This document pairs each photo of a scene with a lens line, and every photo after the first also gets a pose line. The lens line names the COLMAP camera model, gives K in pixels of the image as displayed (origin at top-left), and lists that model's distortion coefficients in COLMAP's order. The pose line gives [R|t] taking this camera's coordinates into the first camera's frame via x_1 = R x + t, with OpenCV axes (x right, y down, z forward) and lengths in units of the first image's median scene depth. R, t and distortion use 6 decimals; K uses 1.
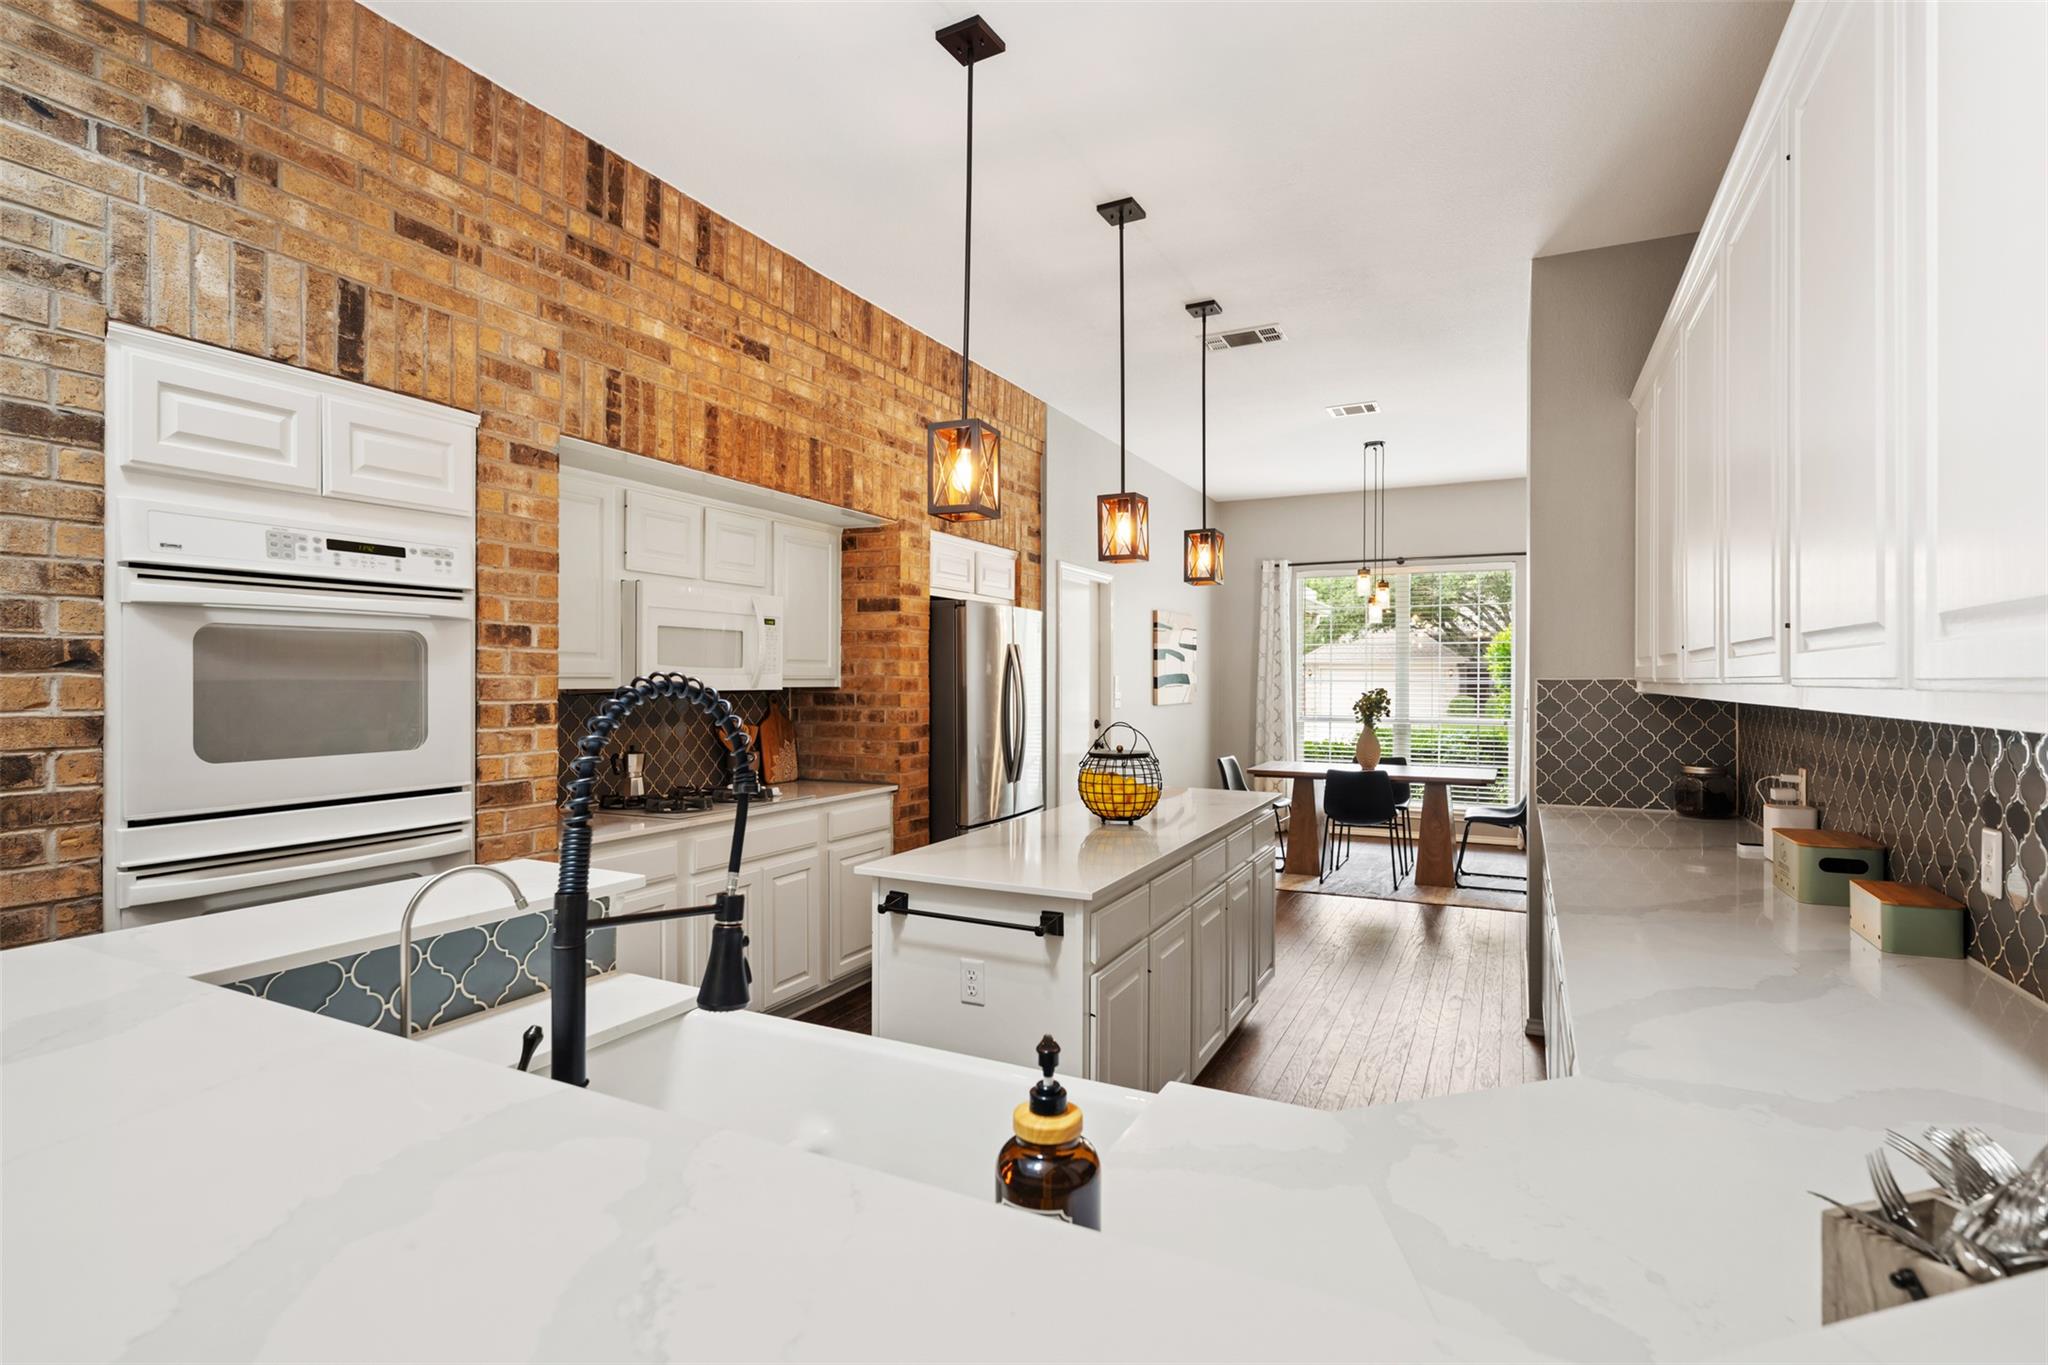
lens RADIAL K [[986.8, 0, 1019.2], [0, 986.8, 678.8], [0, 0, 1]] dist [-0.000838, -0.000306]
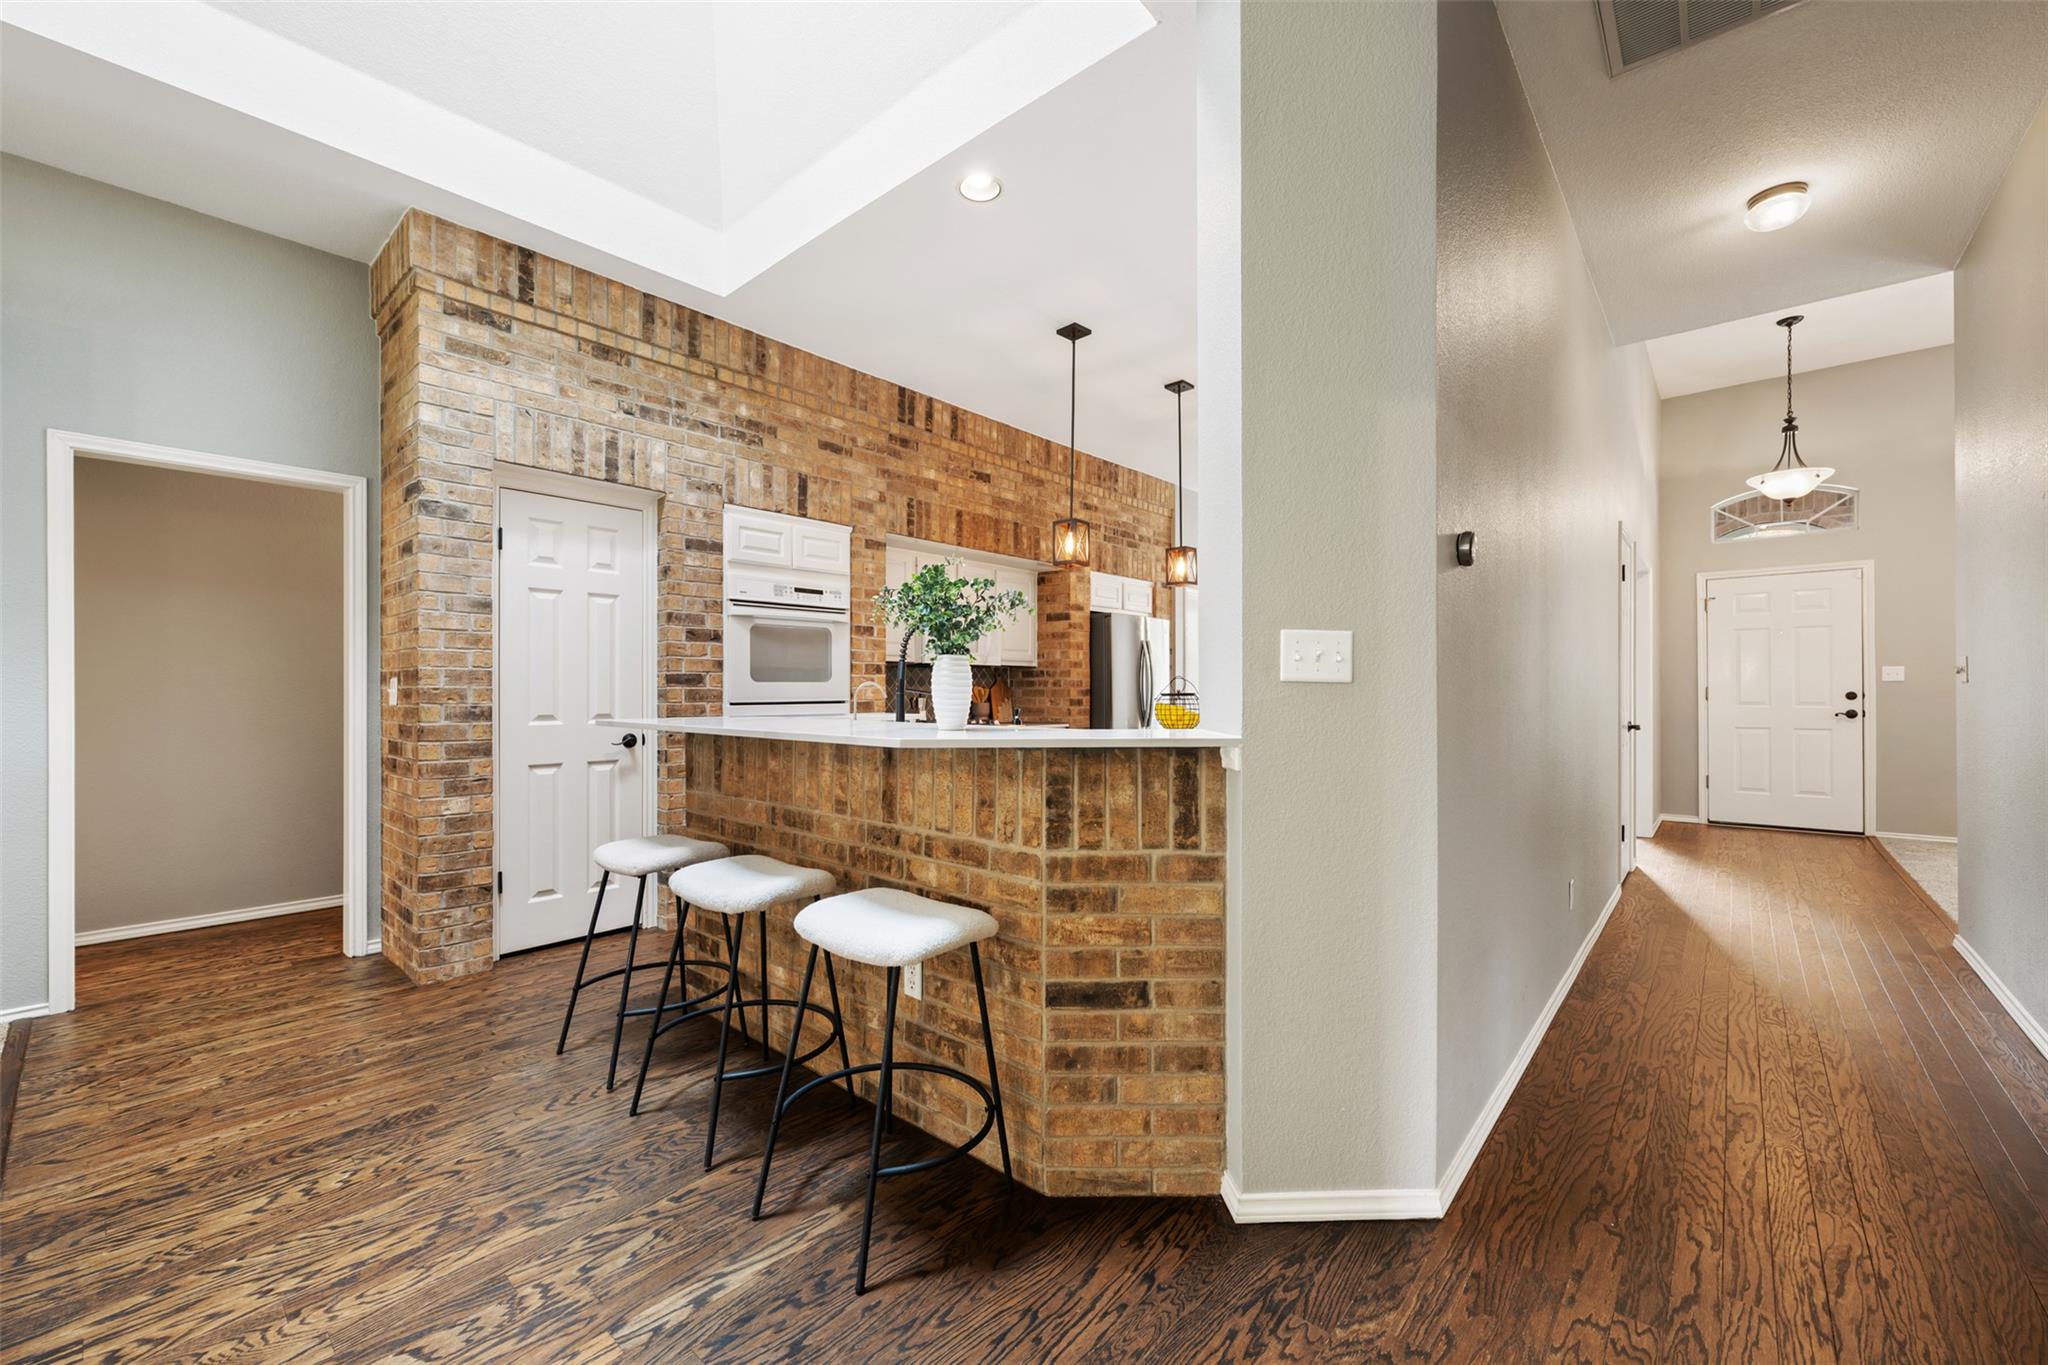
lens RADIAL K [[812.0, 0, 1018.5], [0, 812.0, 690.8], [0, 0, 1]] dist [0.000209, -0.000010]
pose [[0.966953, -0.002990, -0.254938, 0.211664], [0.002874, 0.999996, -0.000826, 0.076024], [0.254939, 0.000066, 0.966957, -0.518247]]
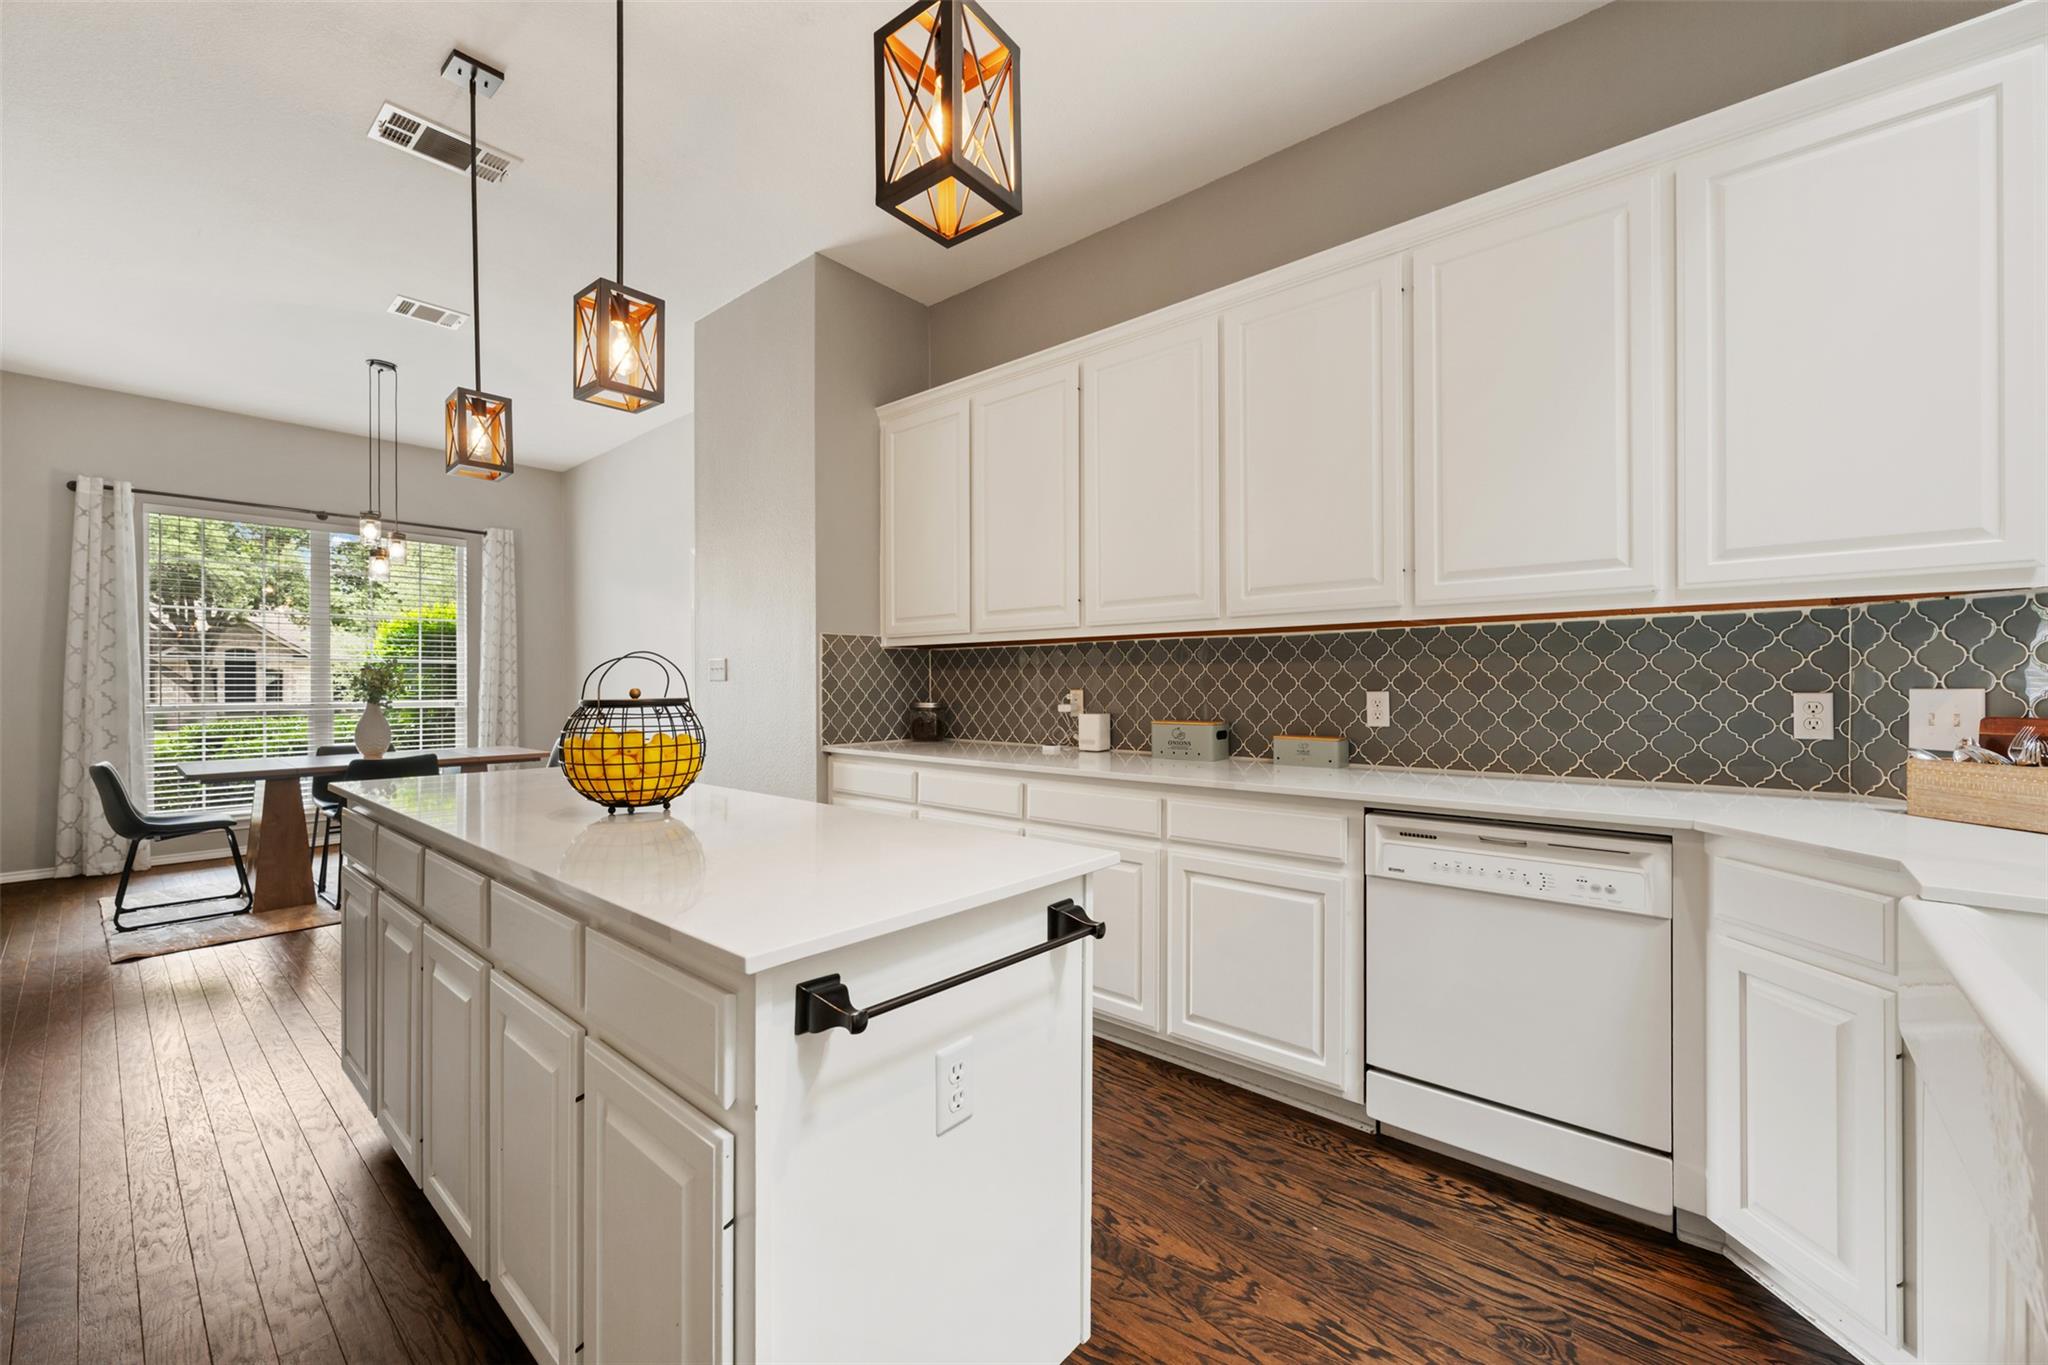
lens RADIAL K [[812.0, 0, 1018.5], [0, 812.0, 690.8], [0, 0, 1]] dist [0.000209, -0.000010]
pose [[0.248382, -0.007169, 0.968636, -0.369105], [0.004001, 0.999972, 0.006375, 0.073756], [-0.968654, 0.002292, 0.248403, 0.684677]]
